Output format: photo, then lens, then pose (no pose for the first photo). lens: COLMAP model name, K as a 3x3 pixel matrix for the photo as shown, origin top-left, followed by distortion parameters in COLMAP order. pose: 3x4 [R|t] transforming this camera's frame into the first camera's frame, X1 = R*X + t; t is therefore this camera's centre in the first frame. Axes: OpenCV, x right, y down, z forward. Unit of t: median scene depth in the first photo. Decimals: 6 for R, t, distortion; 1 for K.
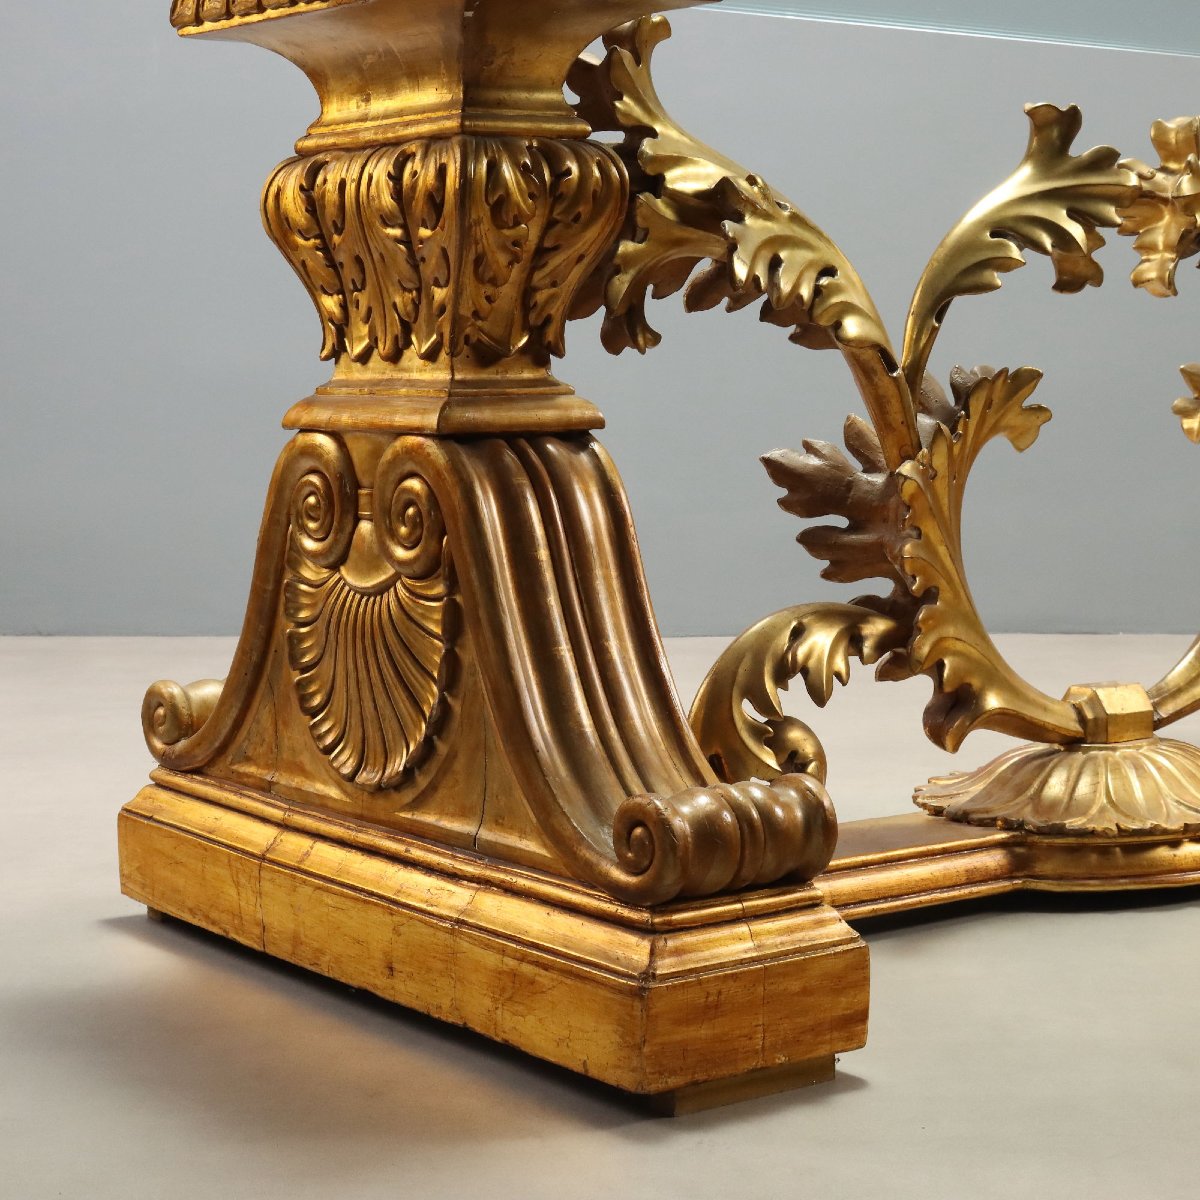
lens RADIAL K [[2602.7, 0, 599.4], [0, 2602.7, 600.6], [0, 0, 1]] dist [0.025127, 0.000000]
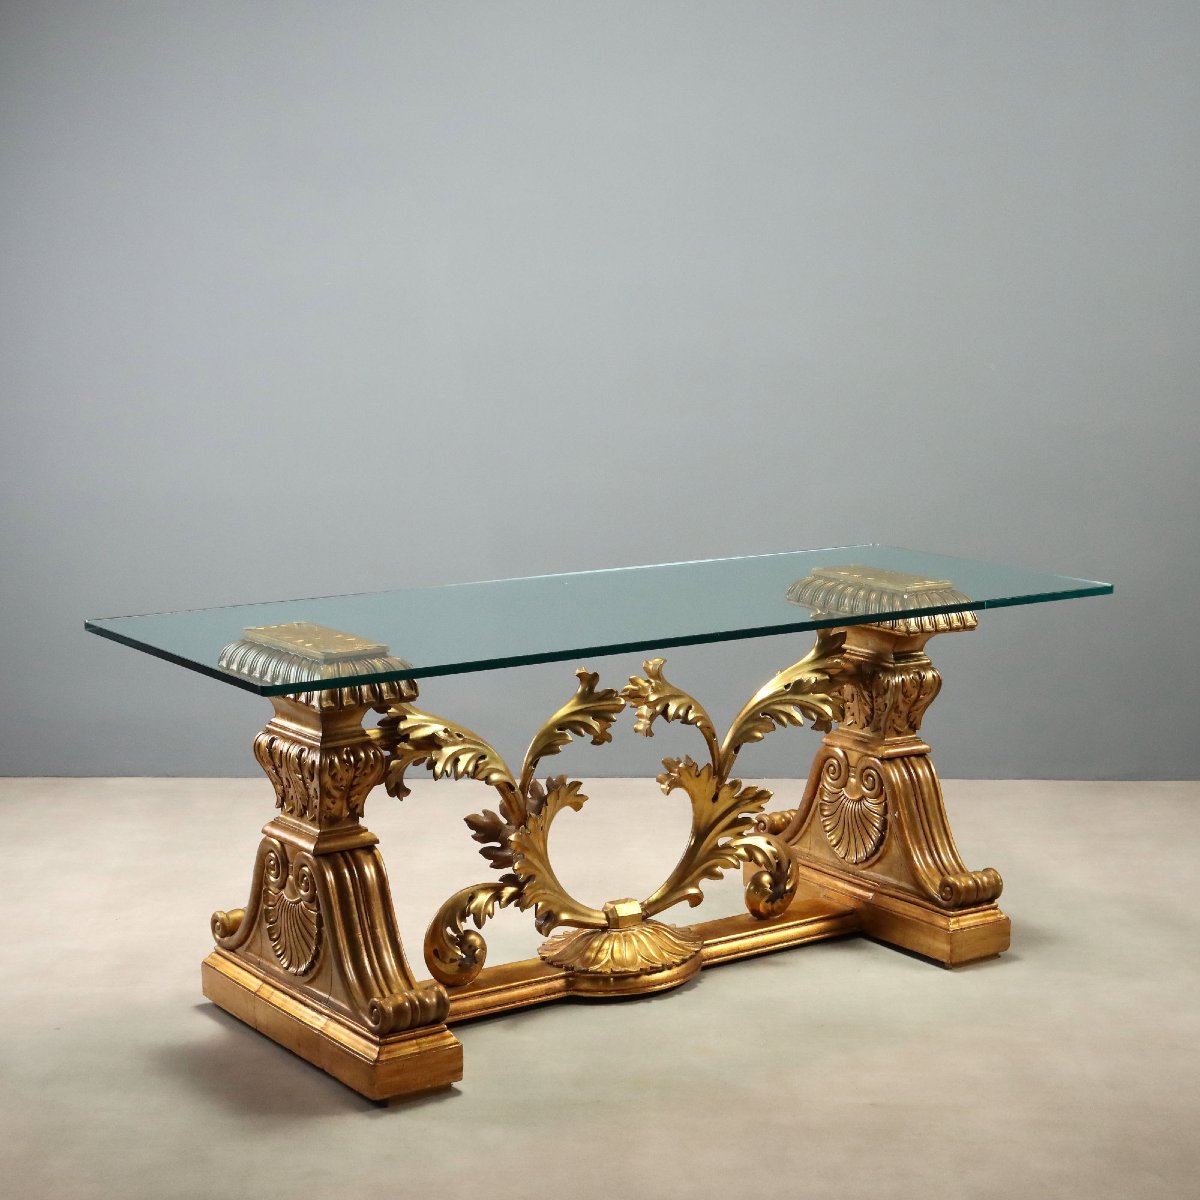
lens RADIAL K [[2377.6, 0, 592.7], [0, 2377.6, 594.8], [0, 0, 1]] dist [-0.006270, 0.000000]
pose [[0.999432, 0.005813, -0.033180, 0.289551], [-0.003854, 0.998261, 0.058821, -0.448914], [0.033464, -0.058659, 0.997717, -1.360441]]
